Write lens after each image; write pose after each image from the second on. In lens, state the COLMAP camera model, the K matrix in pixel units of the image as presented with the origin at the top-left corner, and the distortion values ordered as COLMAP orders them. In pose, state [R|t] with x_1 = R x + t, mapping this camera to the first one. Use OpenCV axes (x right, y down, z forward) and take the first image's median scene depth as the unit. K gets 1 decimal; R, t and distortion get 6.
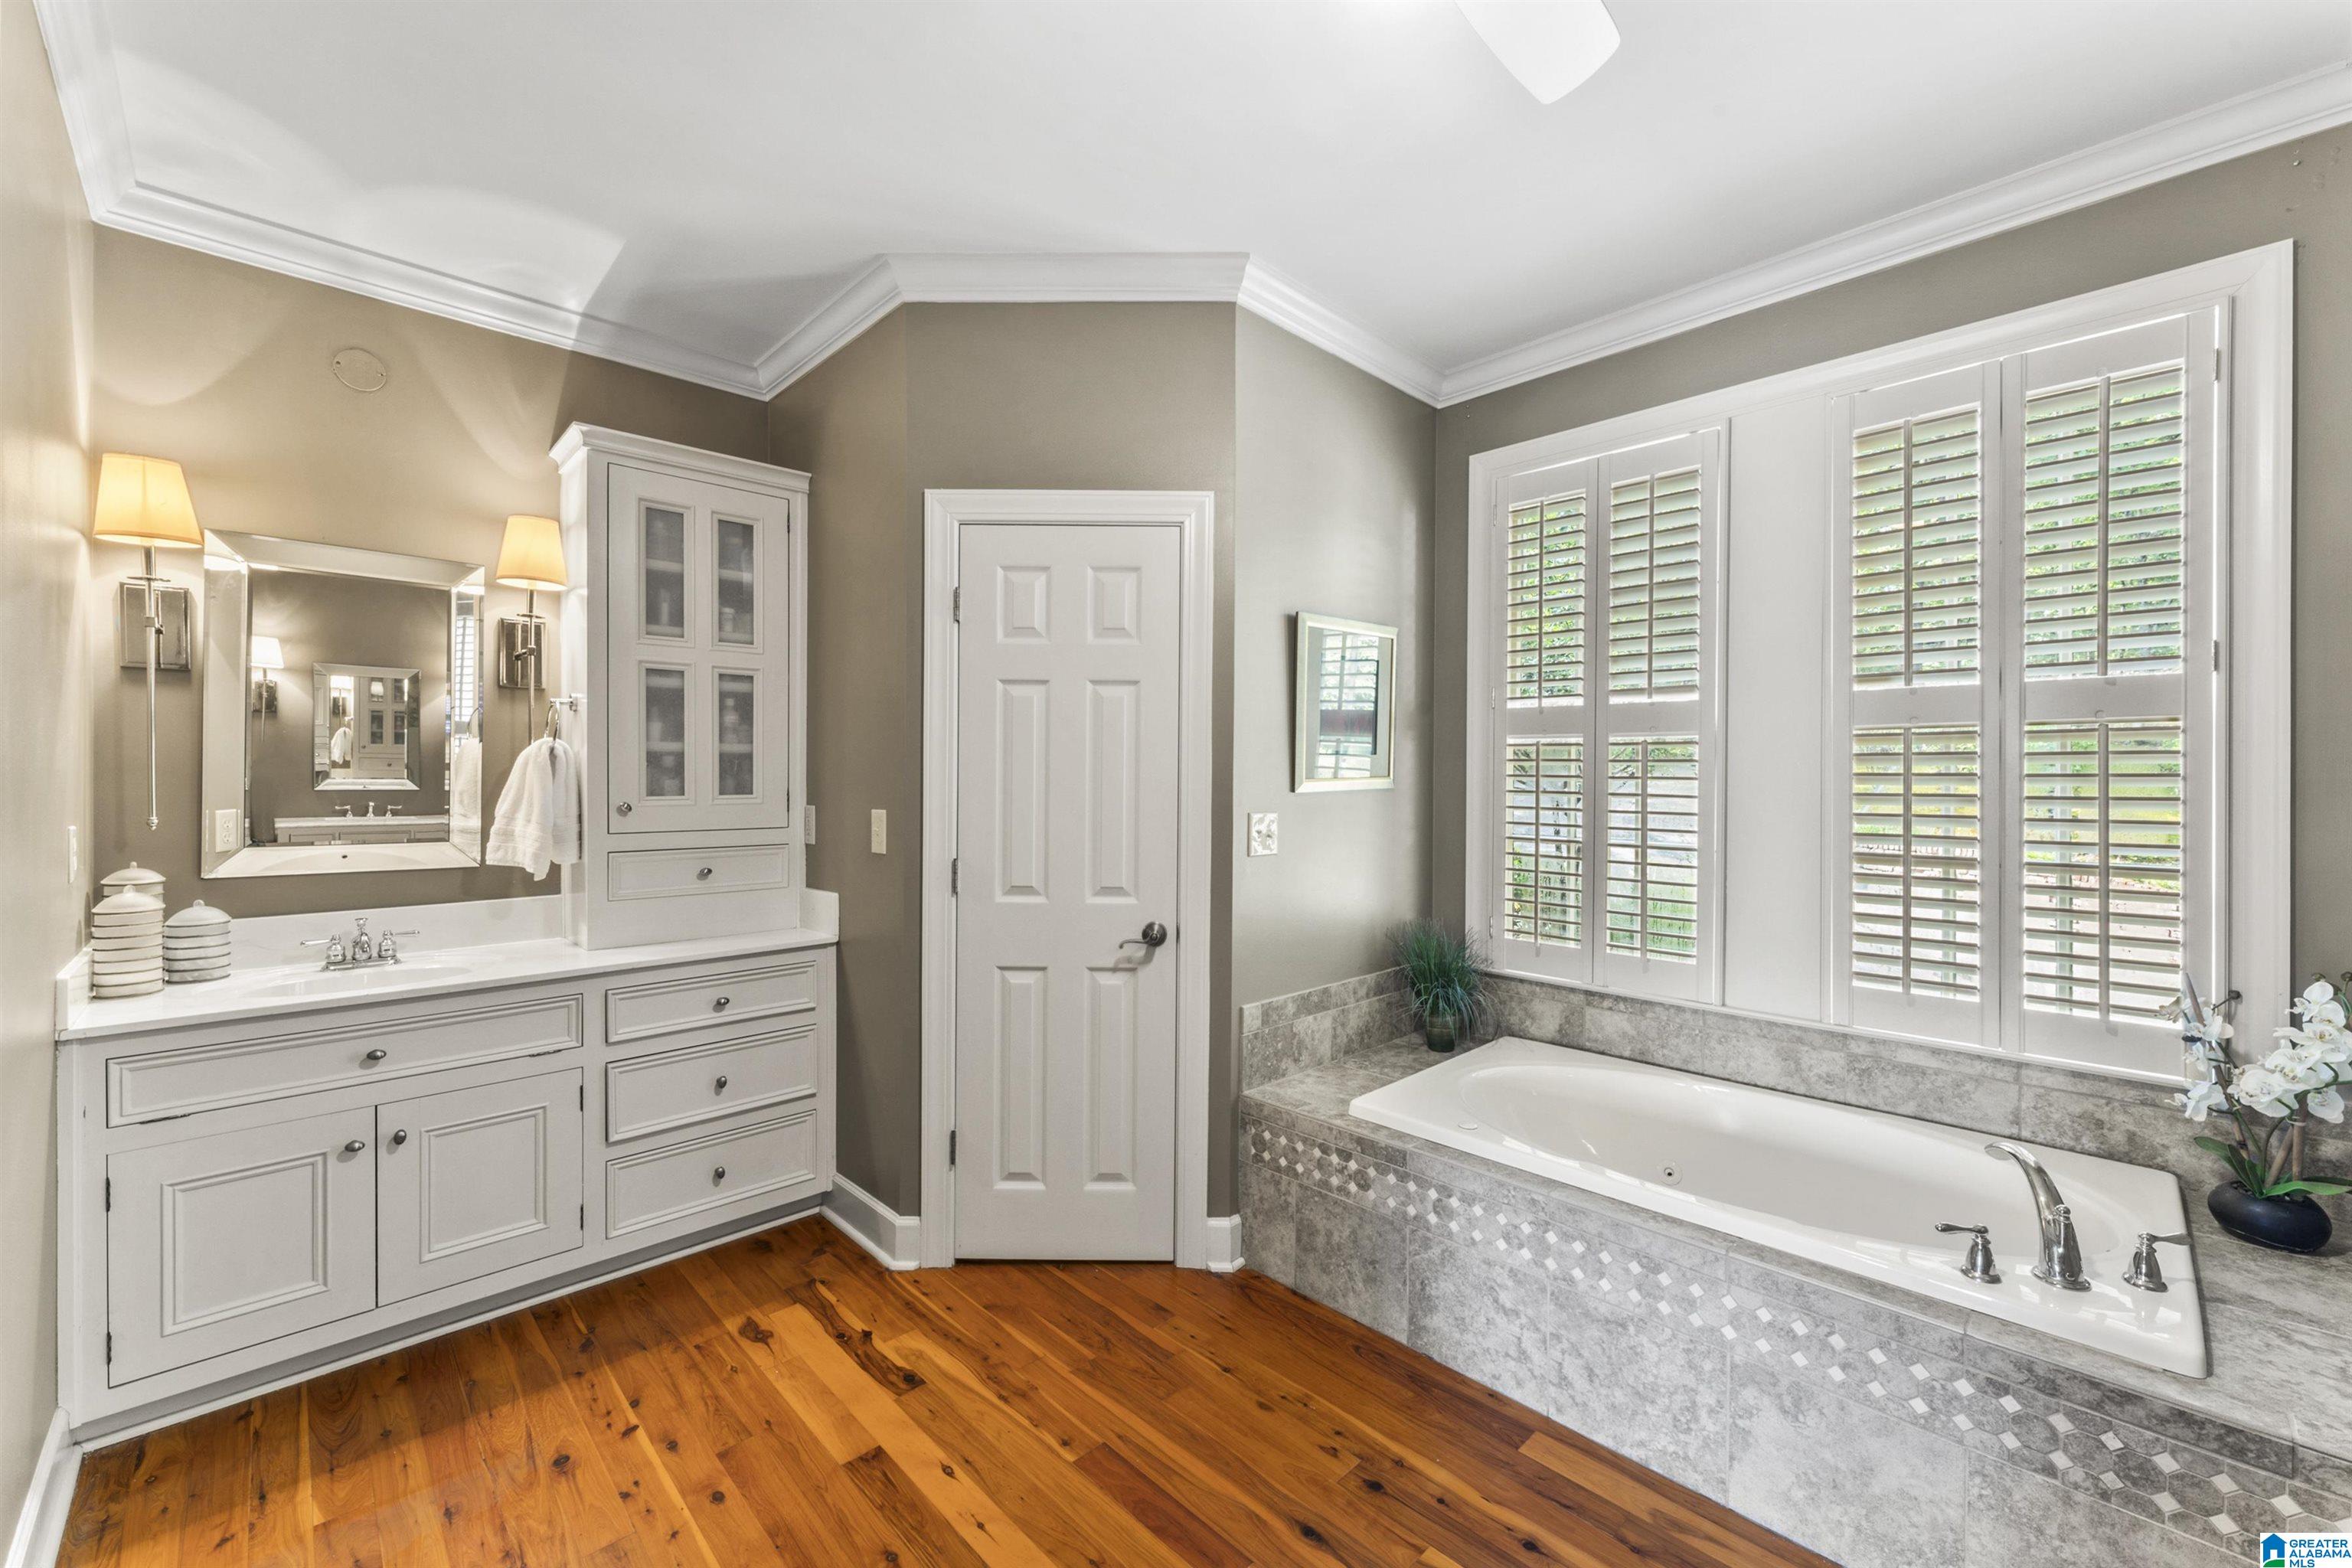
lens RADIAL K [[940.3, 0, 1165.5], [0, 940.3, 773.8], [0, 0, 1]] dist [0.004138, -0.000736]
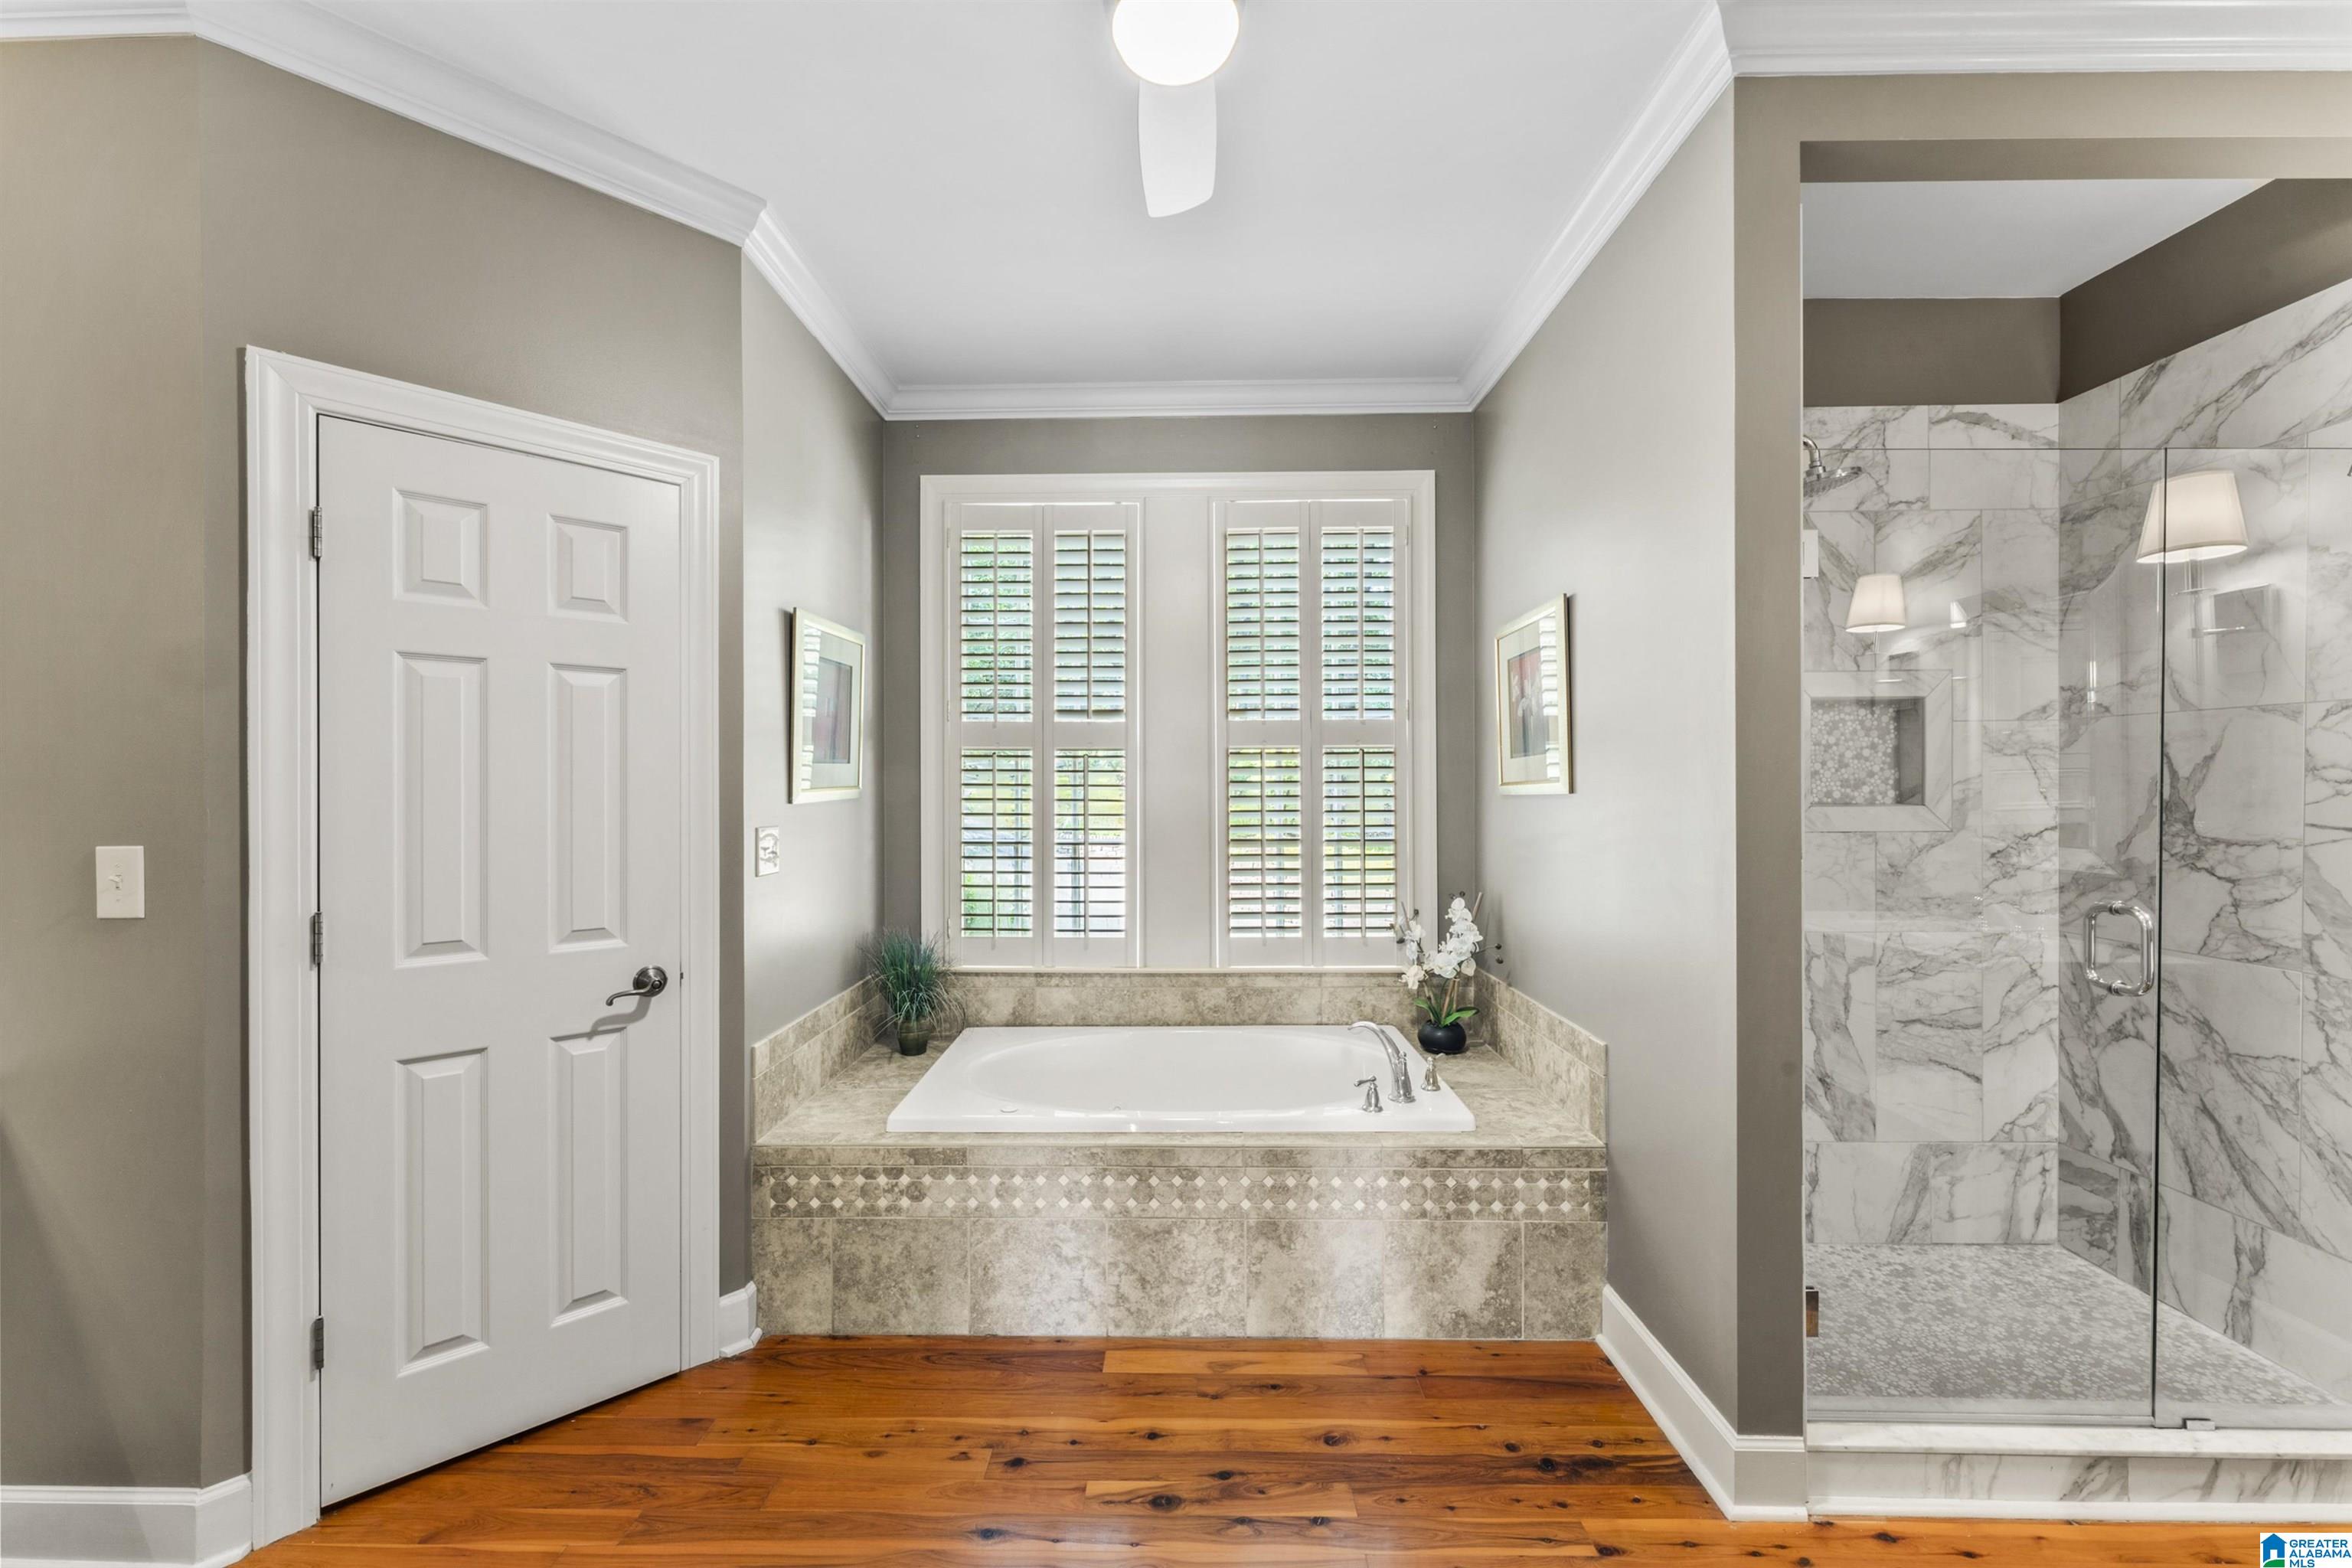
lens RADIAL K [[940.3, 0, 1166.8], [0, 940.3, 785.8], [0, 0, 1]] dist [0.004138, -0.000736]
pose [[0.705356, -0.006970, 0.708818, -0.300482], [0.004801, 0.999976, 0.005056, -0.001100], [-0.708836, -0.000163, 0.705373, 0.107830]]
